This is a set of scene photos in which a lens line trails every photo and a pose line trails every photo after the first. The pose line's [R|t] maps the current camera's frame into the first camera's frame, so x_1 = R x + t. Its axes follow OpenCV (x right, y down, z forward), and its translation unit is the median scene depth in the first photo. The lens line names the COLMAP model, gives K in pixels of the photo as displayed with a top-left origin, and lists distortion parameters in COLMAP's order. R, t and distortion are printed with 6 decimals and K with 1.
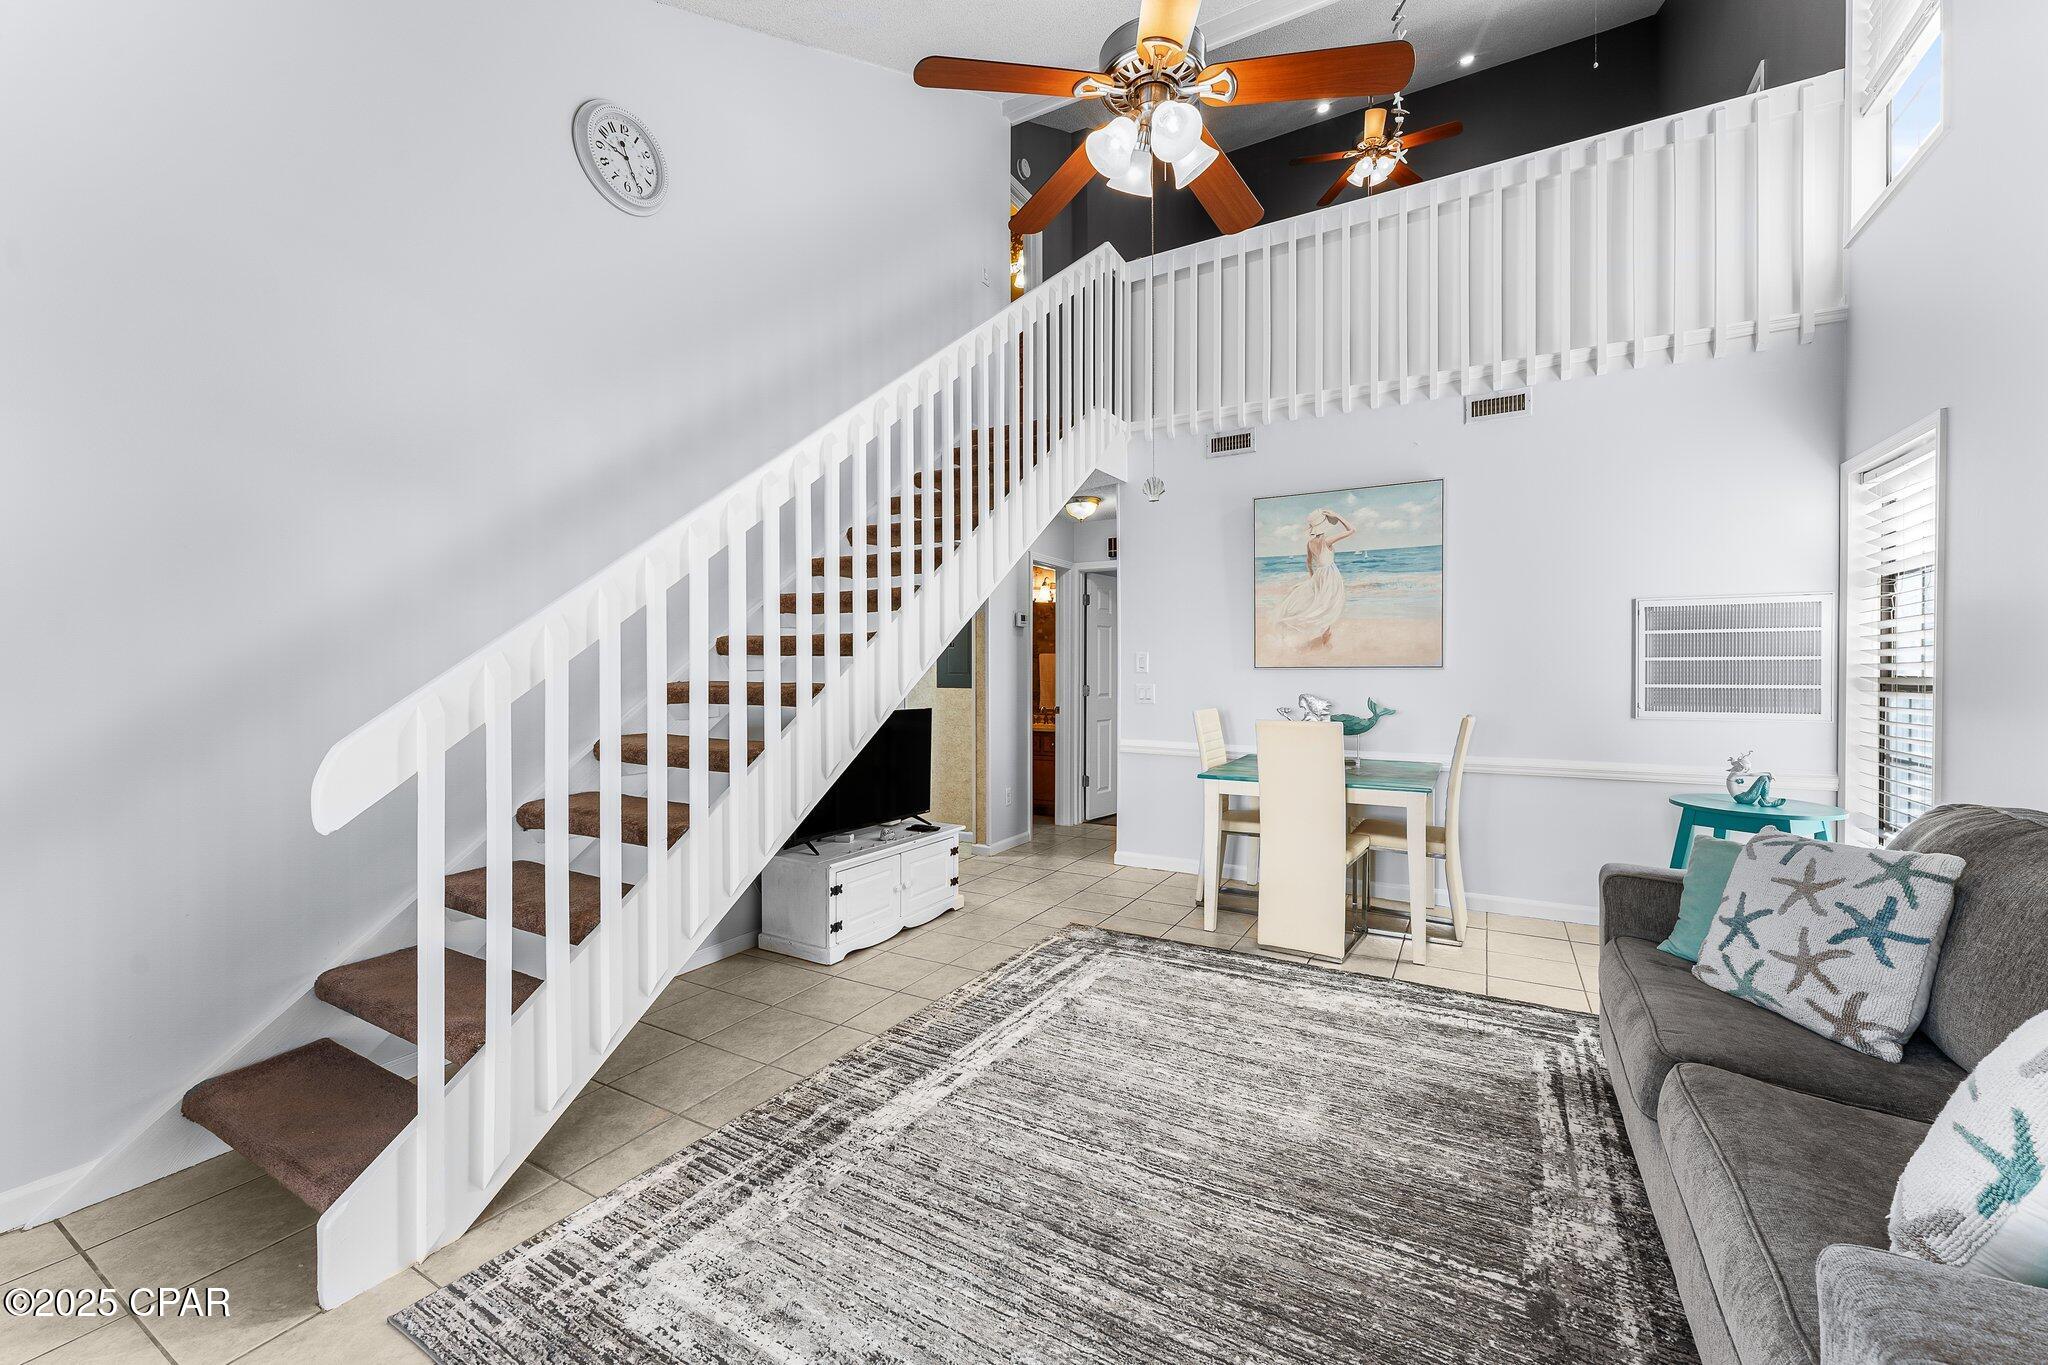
lens RADIAL K [[830.4, 0, 1026.1], [0, 830.4, 677.8], [0, 0, 1]] dist [0.003443, 0.000489]
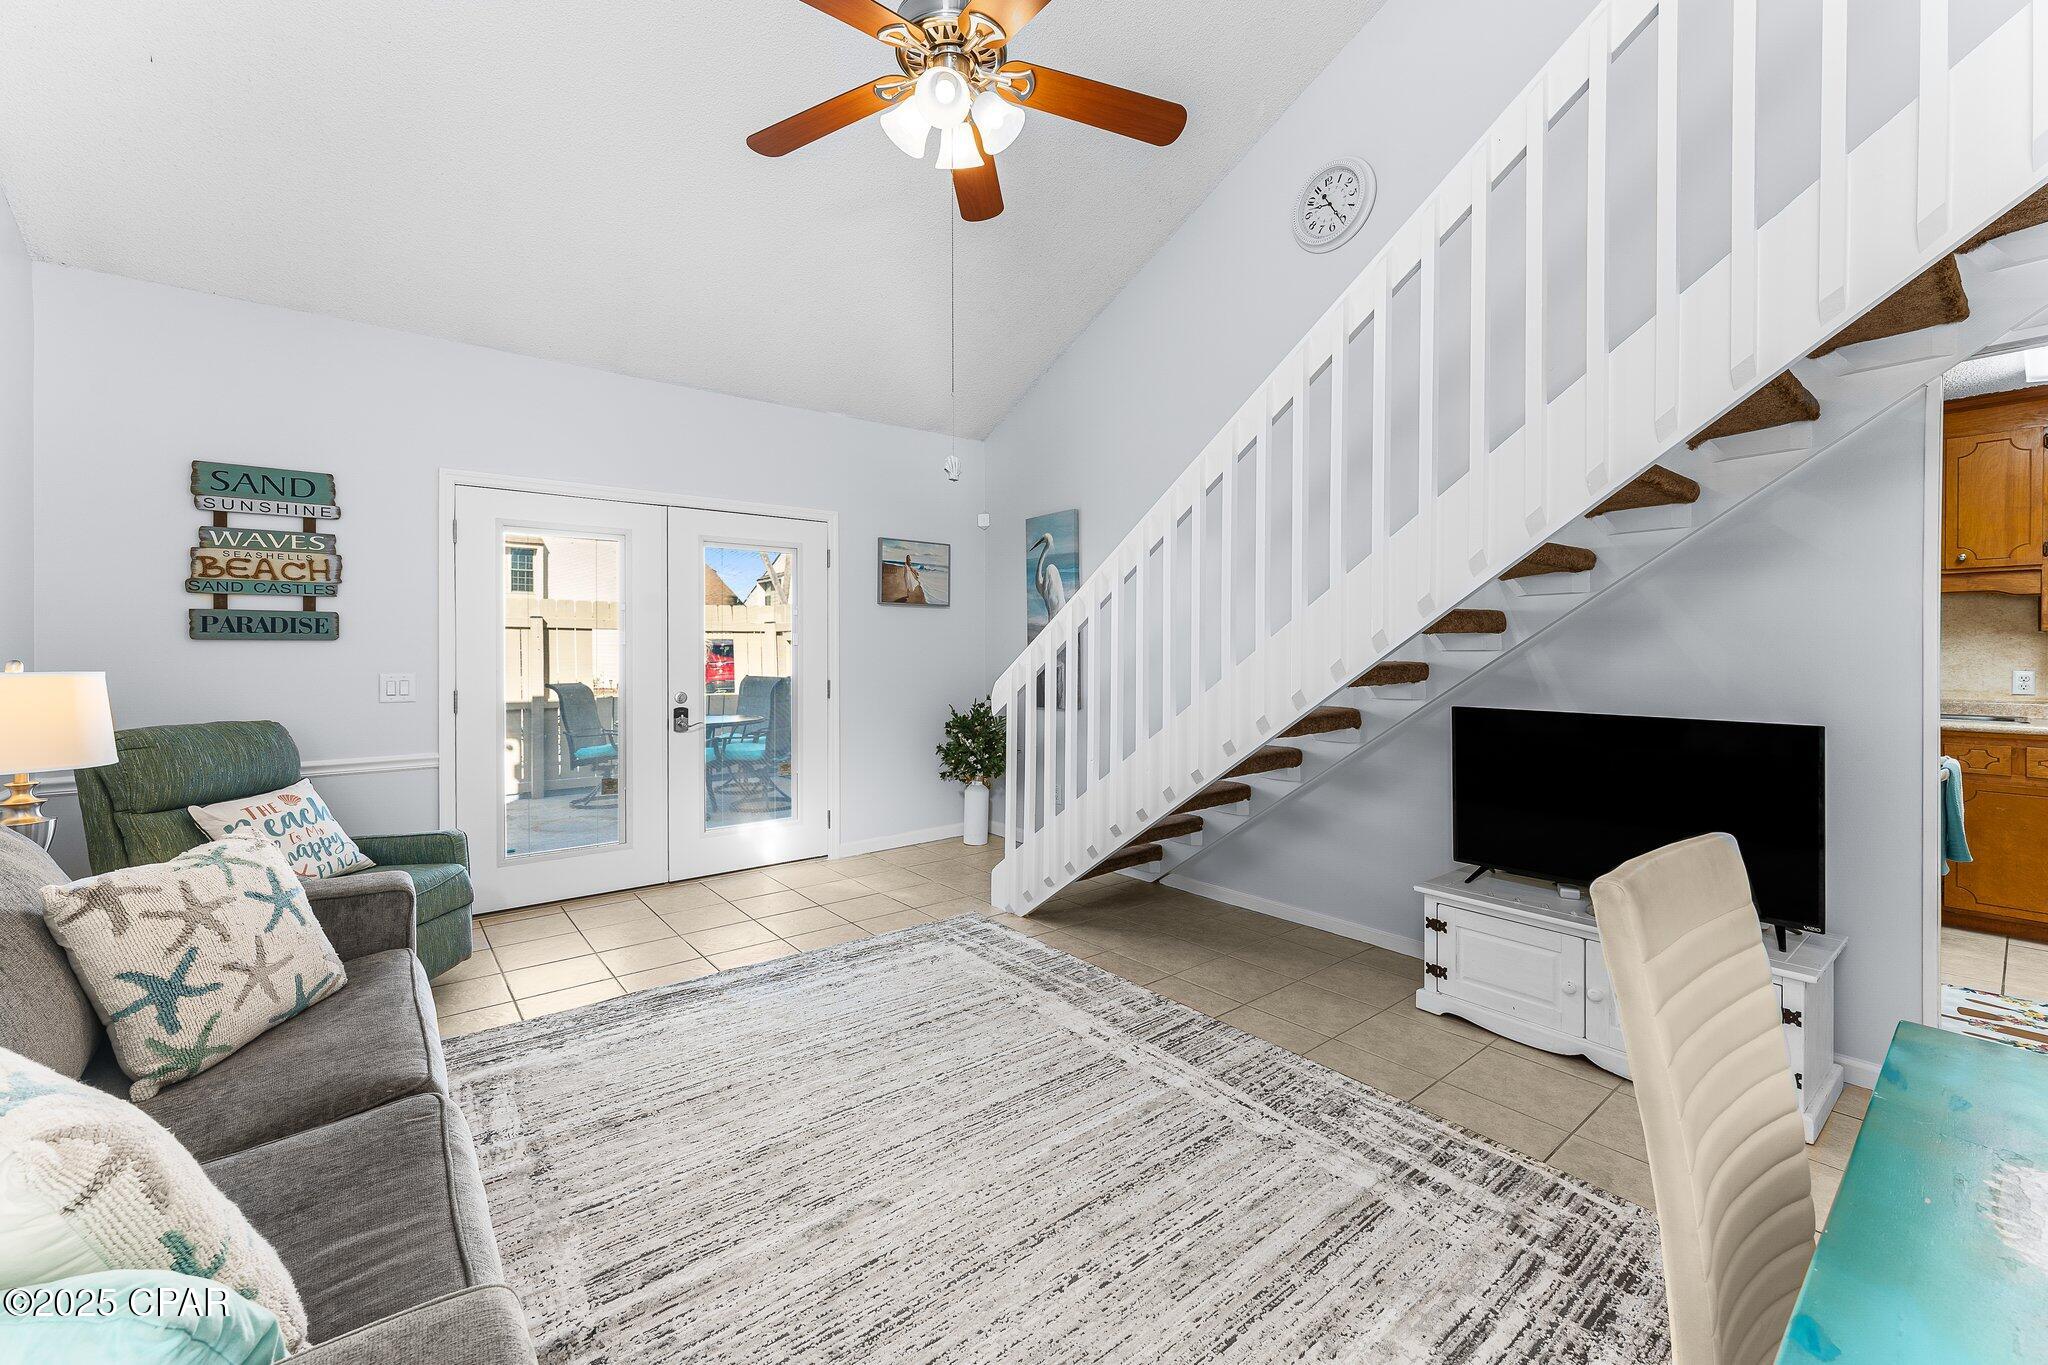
lens RADIAL K [[830.4, 0, 1027.1], [0, 830.4, 666.8], [0, 0, 1]] dist [0.003443, 0.000489]
pose [[-0.382701, 0.021393, -0.923624, 0.831992], [-0.001080, 0.999721, 0.023603, -0.013934], [0.923872, 0.010031, -0.382571, 1.191100]]
